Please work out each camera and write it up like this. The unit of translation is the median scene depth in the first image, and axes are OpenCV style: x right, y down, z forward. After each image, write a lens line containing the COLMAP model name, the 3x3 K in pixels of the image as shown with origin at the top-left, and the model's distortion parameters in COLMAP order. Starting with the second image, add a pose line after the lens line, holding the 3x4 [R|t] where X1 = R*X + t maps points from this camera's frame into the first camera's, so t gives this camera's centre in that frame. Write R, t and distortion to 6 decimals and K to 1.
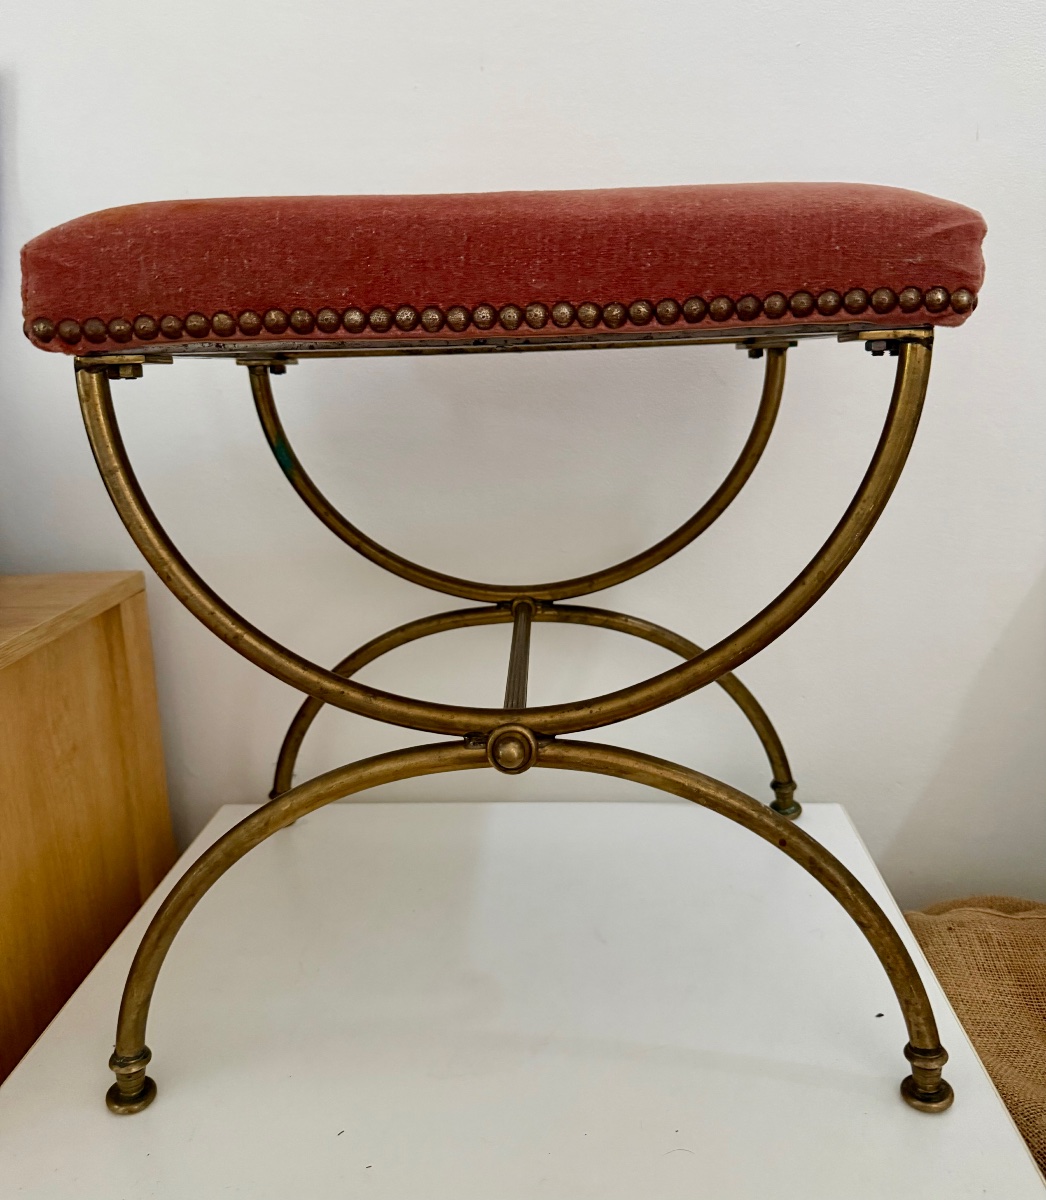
lens RADIAL K [[907.8, 0, 519.0], [0, 907.8, 600.6], [0, 0, 1]] dist [0.012853, 0.012458]
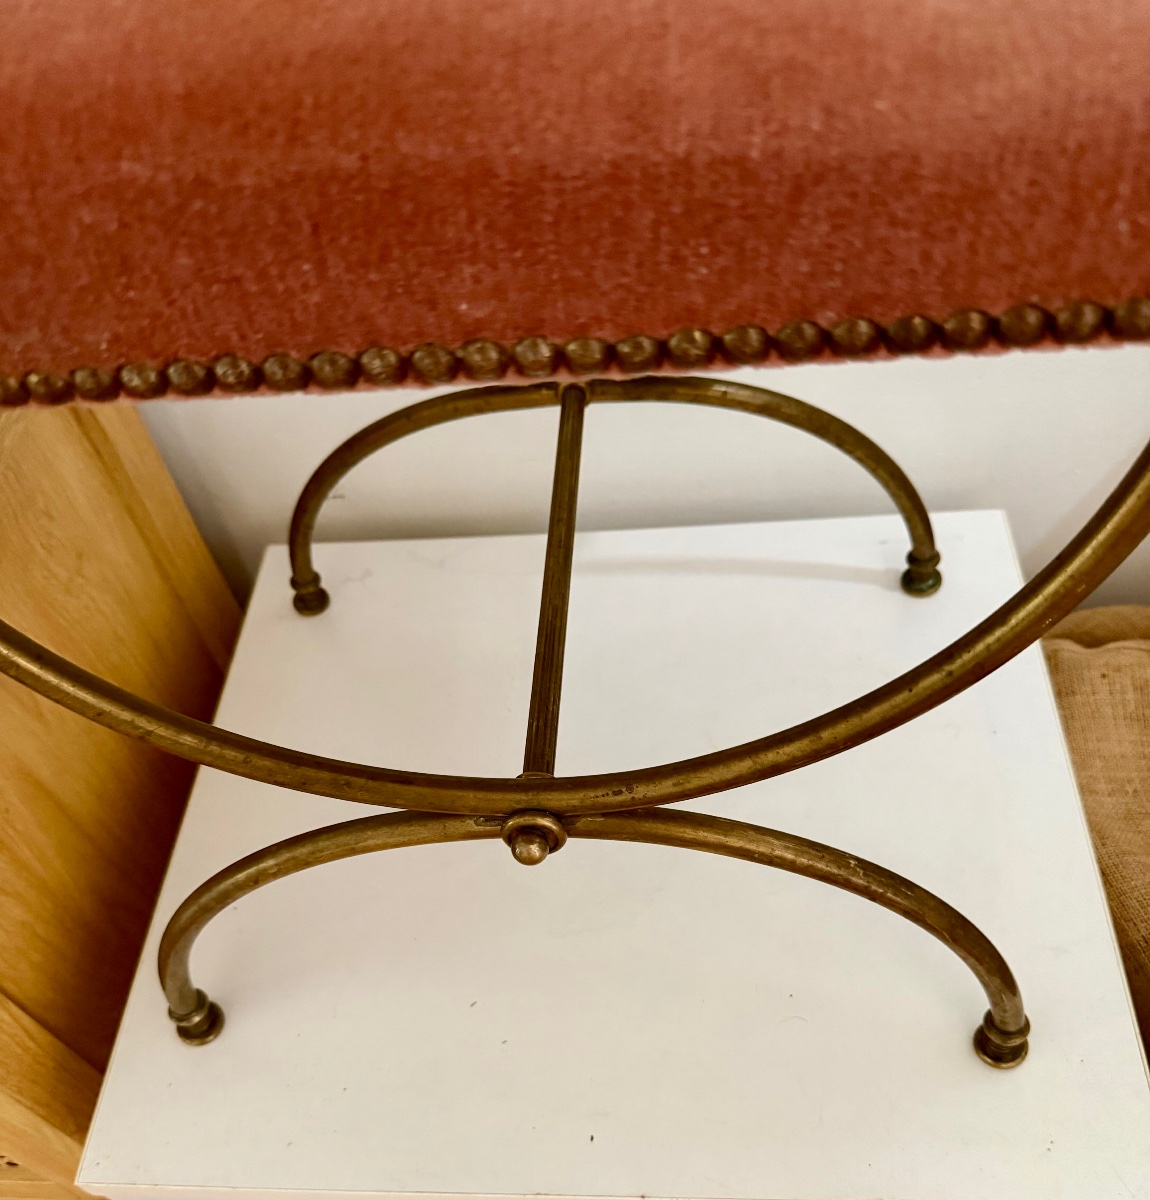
lens RADIAL K [[1013.1, 0, 579.4], [0, 1013.1, 601.5], [0, 0, 1]] dist [-0.020902, -0.000852]
pose [[0.996396, -0.043681, -0.072705, 0.070365], [0.076669, 0.830451, 0.551791, -0.332482], [0.036275, -0.555377, 0.830807, 0.304585]]
